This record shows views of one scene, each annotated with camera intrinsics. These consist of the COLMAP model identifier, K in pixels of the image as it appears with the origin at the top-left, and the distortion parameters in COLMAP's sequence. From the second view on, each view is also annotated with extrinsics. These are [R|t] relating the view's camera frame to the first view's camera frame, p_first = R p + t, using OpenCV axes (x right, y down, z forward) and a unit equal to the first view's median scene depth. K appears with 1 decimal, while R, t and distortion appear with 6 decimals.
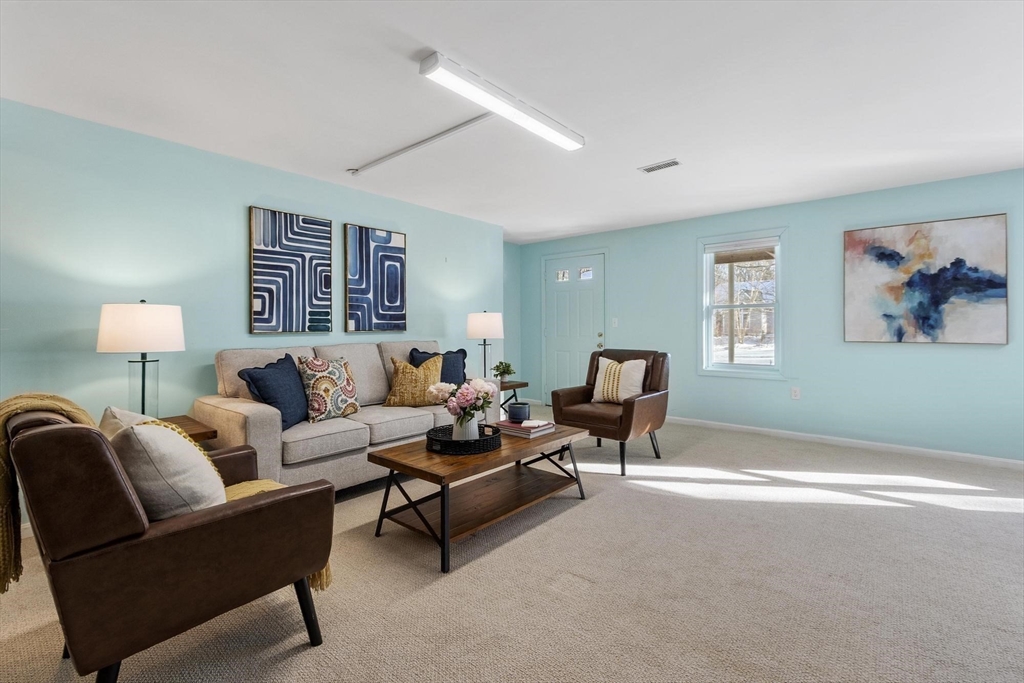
lens RADIAL K [[452.1, 0, 518.8], [0, 452.1, 325.2], [0, 0, 1]] dist [-0.000528, 0.000164]
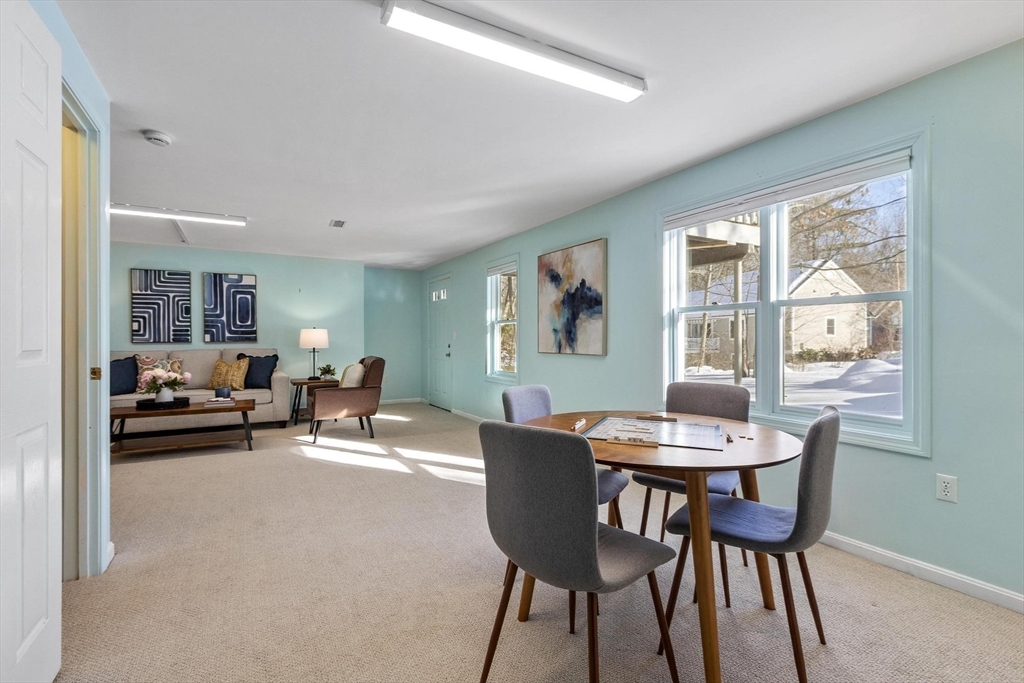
lens RADIAL K [[452.1, 0, 507.1], [0, 452.1, 341.6], [0, 0, 1]] dist [-0.000528, 0.000164]
pose [[0.943120, 0.003567, -0.332433, 1.150629], [0.000130, 0.999938, 0.011100, -0.004602], [0.332452, -0.010512, 0.943061, -0.123021]]
